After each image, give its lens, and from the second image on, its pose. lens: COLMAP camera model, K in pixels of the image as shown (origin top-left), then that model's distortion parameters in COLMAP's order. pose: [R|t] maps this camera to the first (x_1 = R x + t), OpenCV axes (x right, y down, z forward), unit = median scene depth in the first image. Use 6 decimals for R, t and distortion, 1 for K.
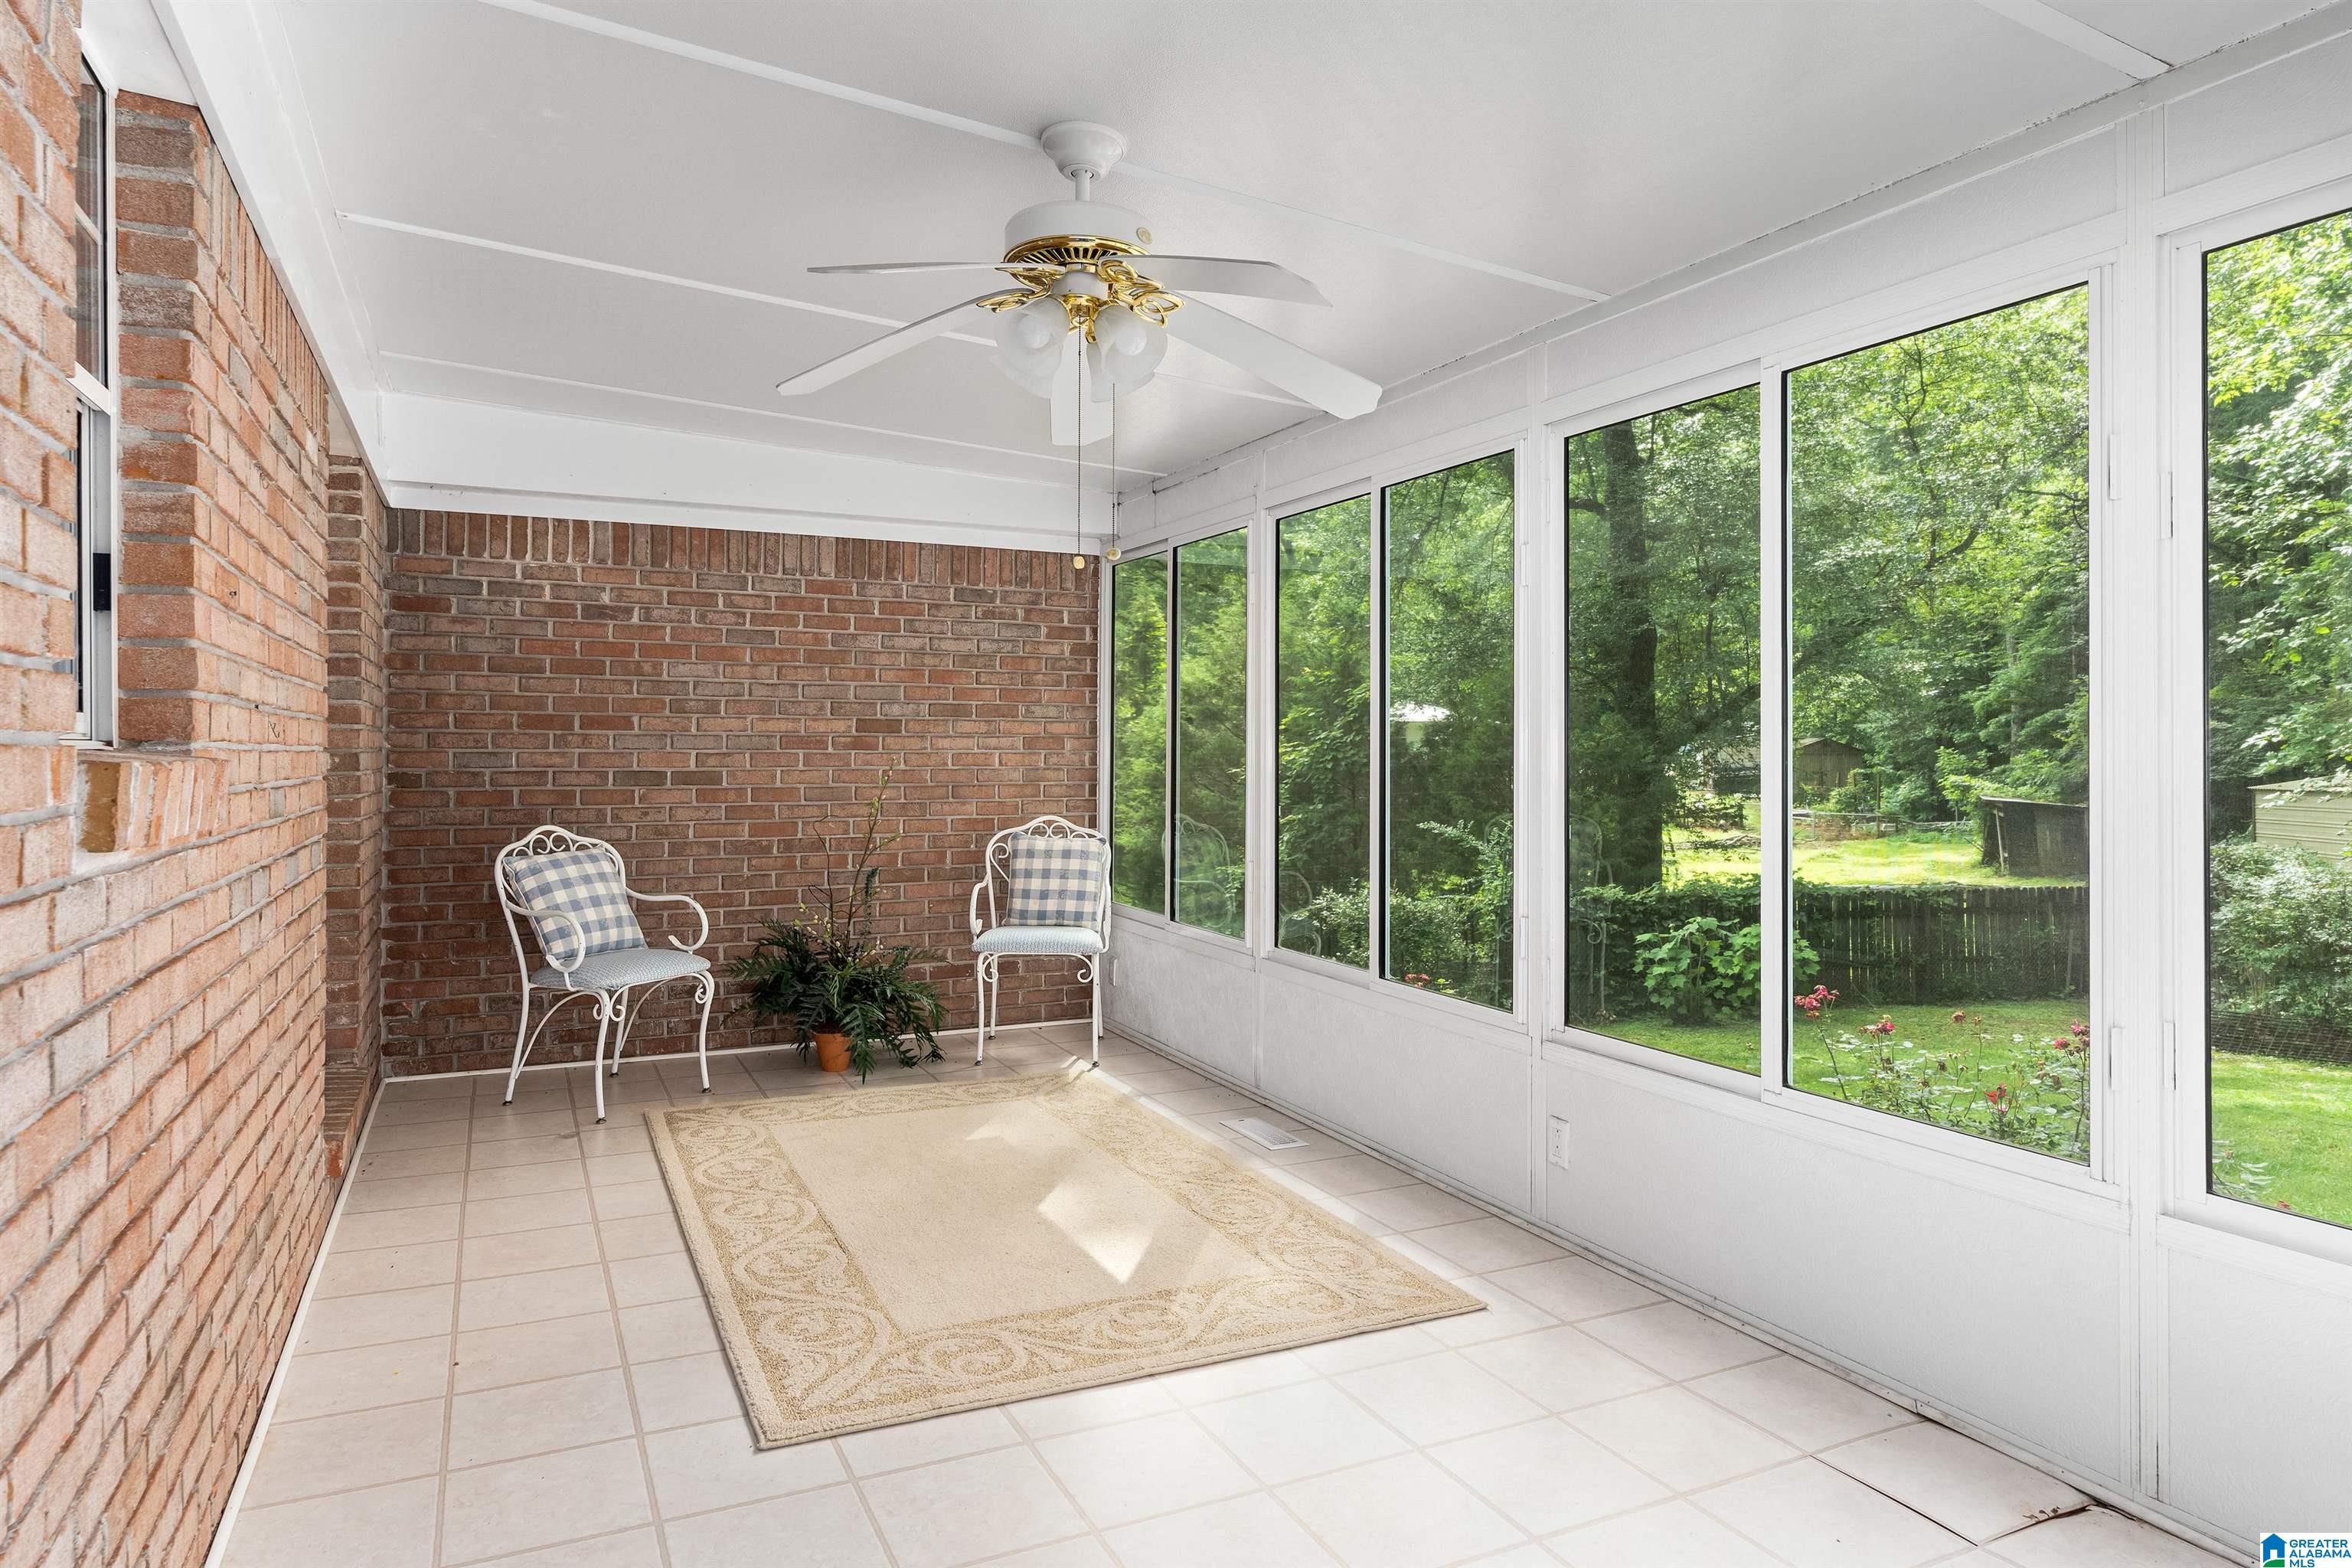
lens RADIAL K [[1319.2, 0, 1175.4], [0, 1319.2, 748.2], [0, 0, 1]] dist [-0.017396, 0.020166]
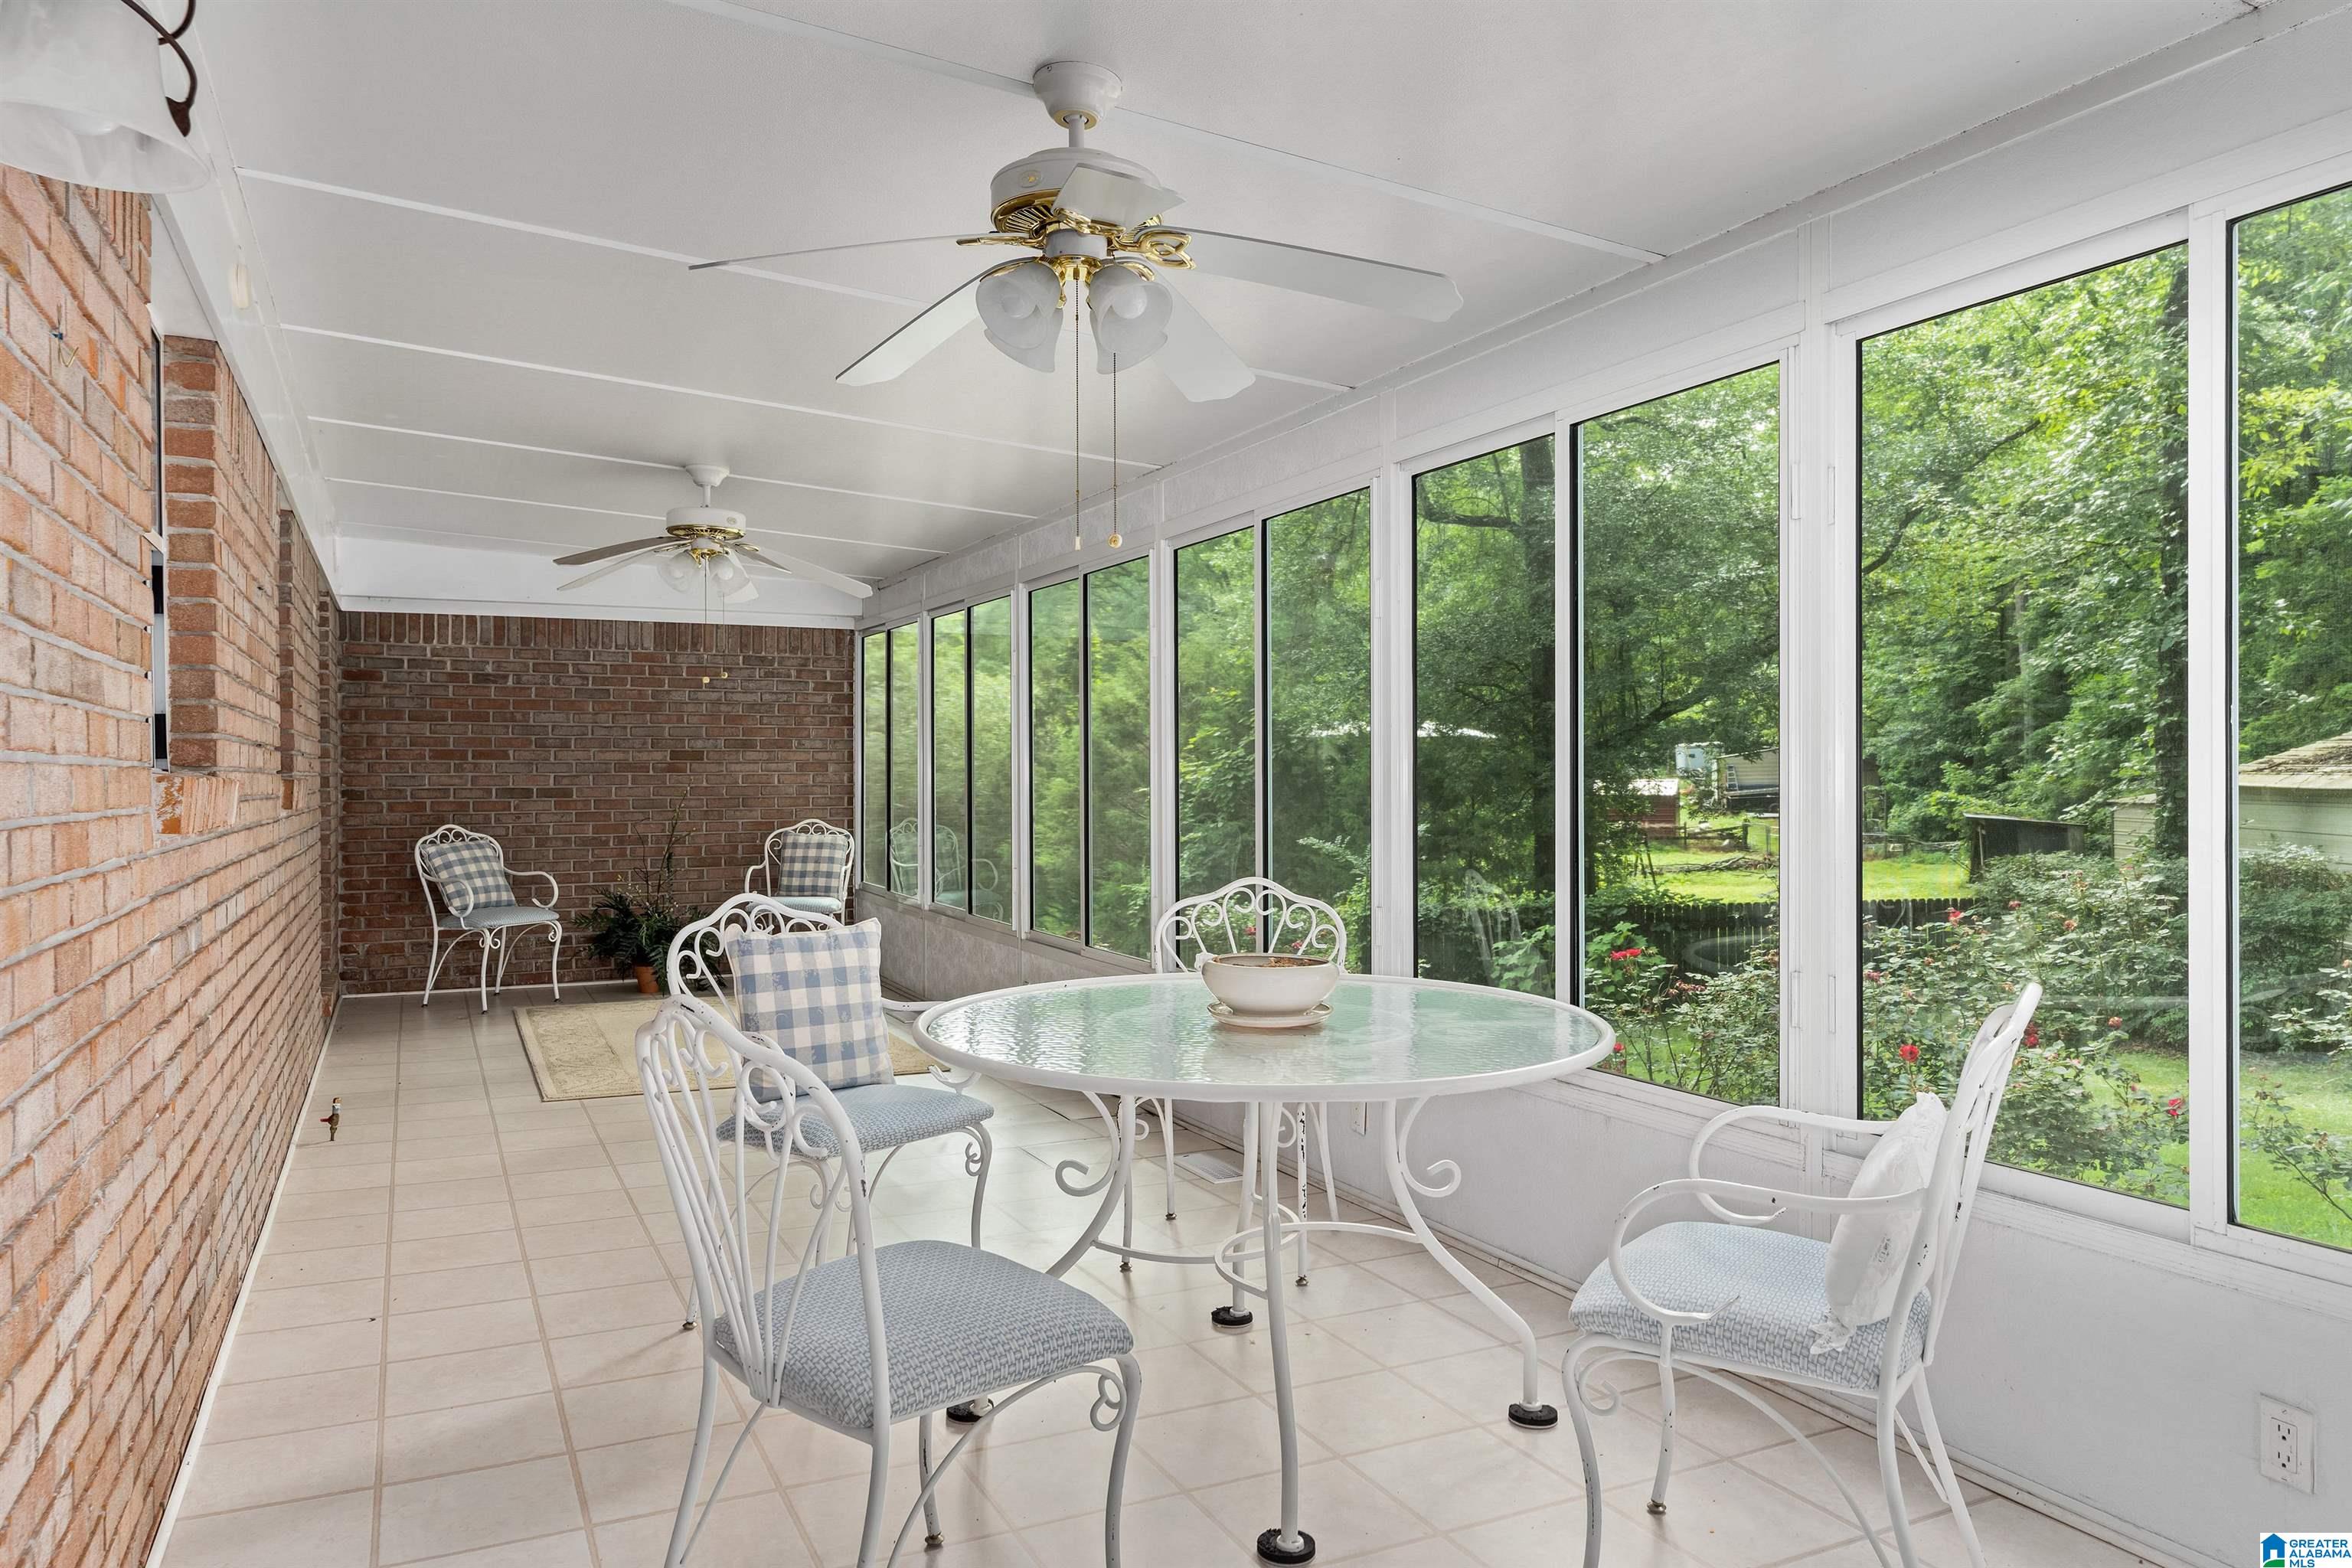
lens RADIAL K [[1496.2, 0, 1176.0], [0, 1496.2, 784.0], [0, 0, 1]] dist [0.000010, -0.000025]
pose [[0.999973, -0.004957, -0.005348, 0.310970], [0.005019, 0.999920, 0.011605, -0.002403], [0.005290, -0.011632, 0.999918, -0.604957]]
